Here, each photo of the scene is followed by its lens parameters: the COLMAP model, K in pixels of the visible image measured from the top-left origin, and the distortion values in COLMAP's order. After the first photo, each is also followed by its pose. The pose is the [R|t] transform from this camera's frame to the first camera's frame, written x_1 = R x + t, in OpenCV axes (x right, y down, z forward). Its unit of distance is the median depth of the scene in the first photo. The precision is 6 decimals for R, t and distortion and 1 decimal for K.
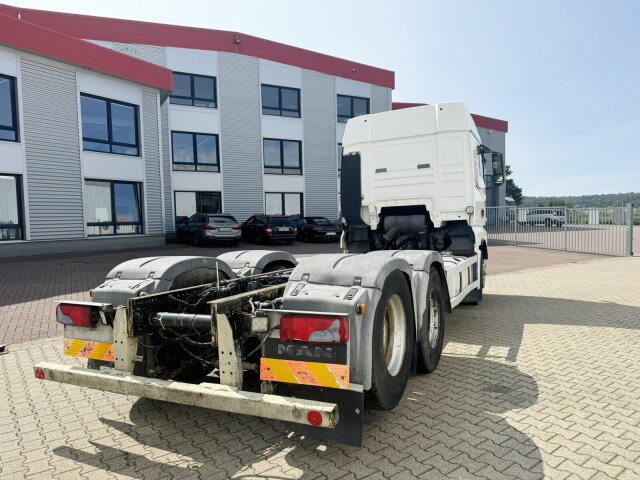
lens RADIAL K [[456.7, 0, 320.0], [0, 456.7, 240.0], [0, 0, 1]] dist [0.080744, -0.115421]
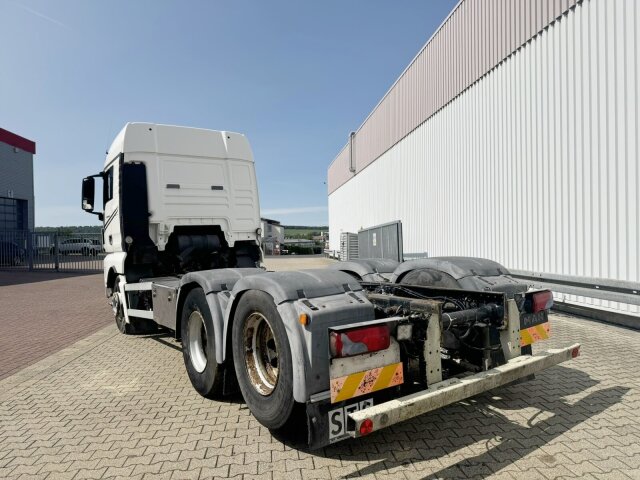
lens RADIAL K [[456.7, 0, 320.0], [0, 456.7, 240.0], [0, 0, 1]] dist [0.080744, -0.115421]
pose [[0.474436, 0.017036, 0.880125, -0.573790], [0.043943, 0.998108, -0.043008, 0.010896], [-0.879192, 0.059080, 0.472790, 0.316075]]
